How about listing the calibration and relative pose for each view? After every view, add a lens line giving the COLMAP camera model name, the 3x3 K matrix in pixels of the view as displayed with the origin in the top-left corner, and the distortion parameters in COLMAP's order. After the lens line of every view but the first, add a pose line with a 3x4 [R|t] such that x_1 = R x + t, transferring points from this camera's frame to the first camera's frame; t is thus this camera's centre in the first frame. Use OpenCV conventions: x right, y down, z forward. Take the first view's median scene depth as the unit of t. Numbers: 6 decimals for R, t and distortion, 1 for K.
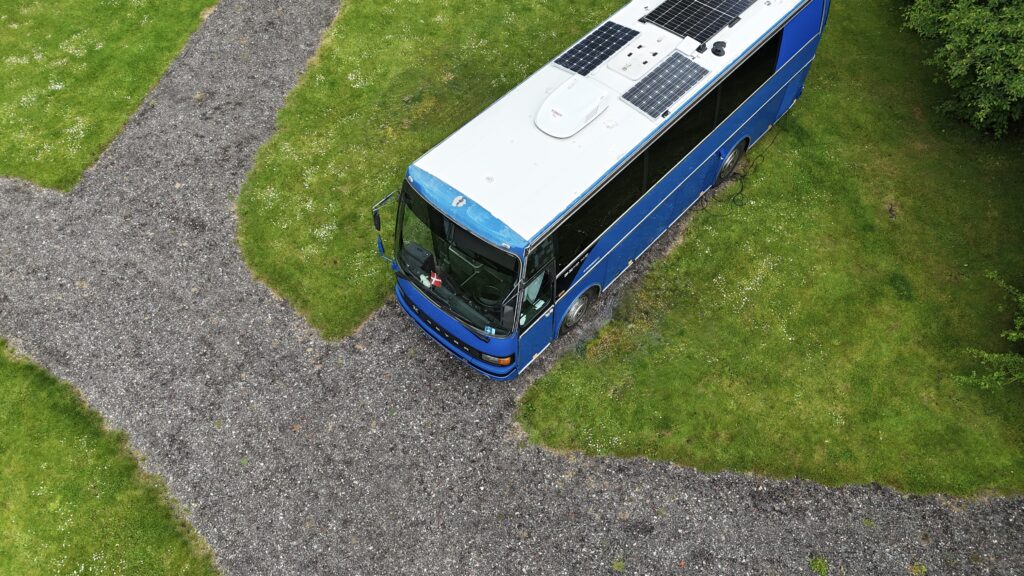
lens RADIAL K [[747.2, 0, 463.0], [0, 747.2, 285.8], [0, 0, 1]] dist [0.071676, -0.056761]
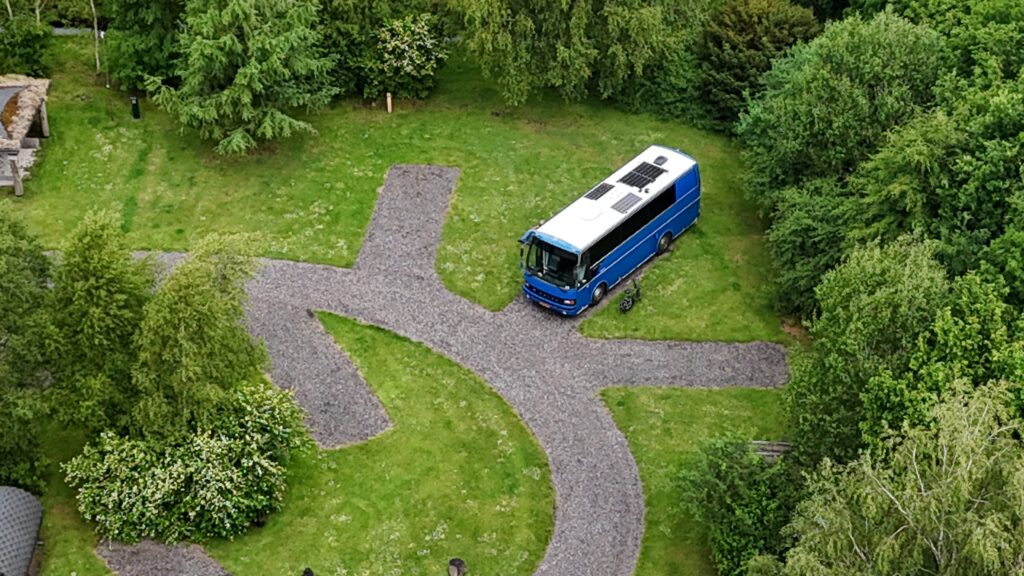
lens RADIAL K [[747.2, 0, 463.0], [0, 747.2, 285.8], [0, 0, 1]] dist [0.071676, -0.056761]
pose [[0.999580, -0.026090, -0.012653, -0.253903], [0.022597, 0.974343, -0.223930, 0.537627], [0.018171, 0.223550, 0.974523, -1.374611]]
